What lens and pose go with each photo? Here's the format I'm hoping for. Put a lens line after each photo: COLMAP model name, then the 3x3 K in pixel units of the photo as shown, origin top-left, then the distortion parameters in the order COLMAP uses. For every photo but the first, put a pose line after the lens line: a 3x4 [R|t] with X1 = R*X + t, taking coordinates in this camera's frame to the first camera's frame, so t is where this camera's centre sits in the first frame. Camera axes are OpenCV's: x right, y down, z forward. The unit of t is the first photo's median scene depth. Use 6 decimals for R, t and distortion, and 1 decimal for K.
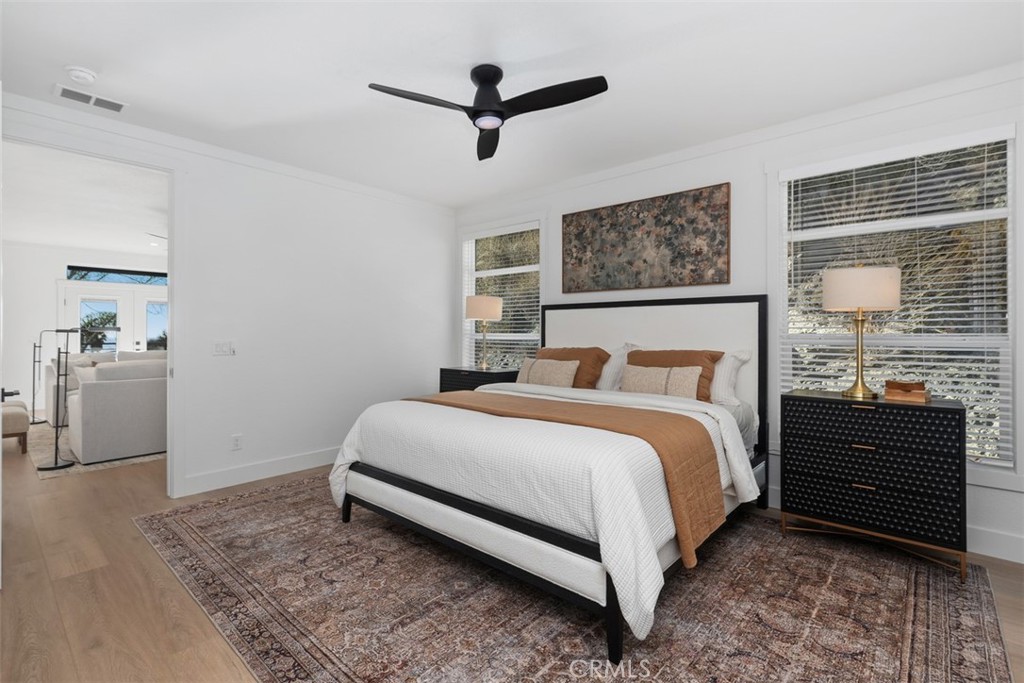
lens RADIAL K [[464.9, 0, 507.8], [0, 464.9, 335.4], [0, 0, 1]] dist [0.005738, 0.000048]
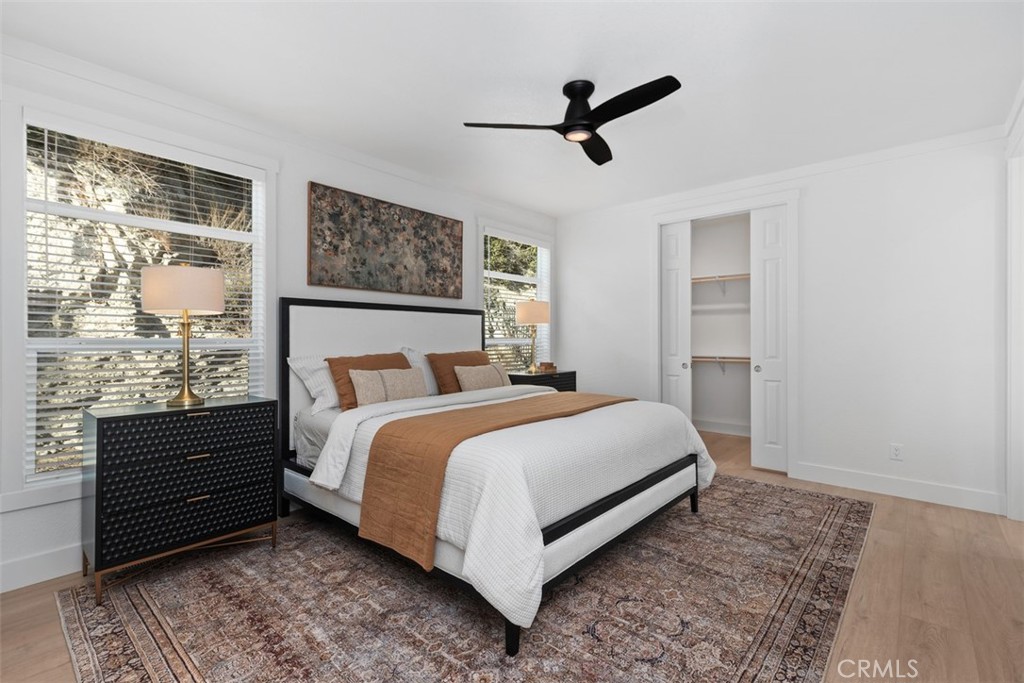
lens RADIAL K [[464.9, 0, 507.8], [0, 464.9, 335.4], [0, 0, 1]] dist [0.005738, 0.000048]
pose [[0.000327, 0.007726, 0.999970, -0.749871], [0.007599, 0.999941, -0.007728, 0.000443], [-0.999971, 0.007601, 0.000269, 0.797359]]
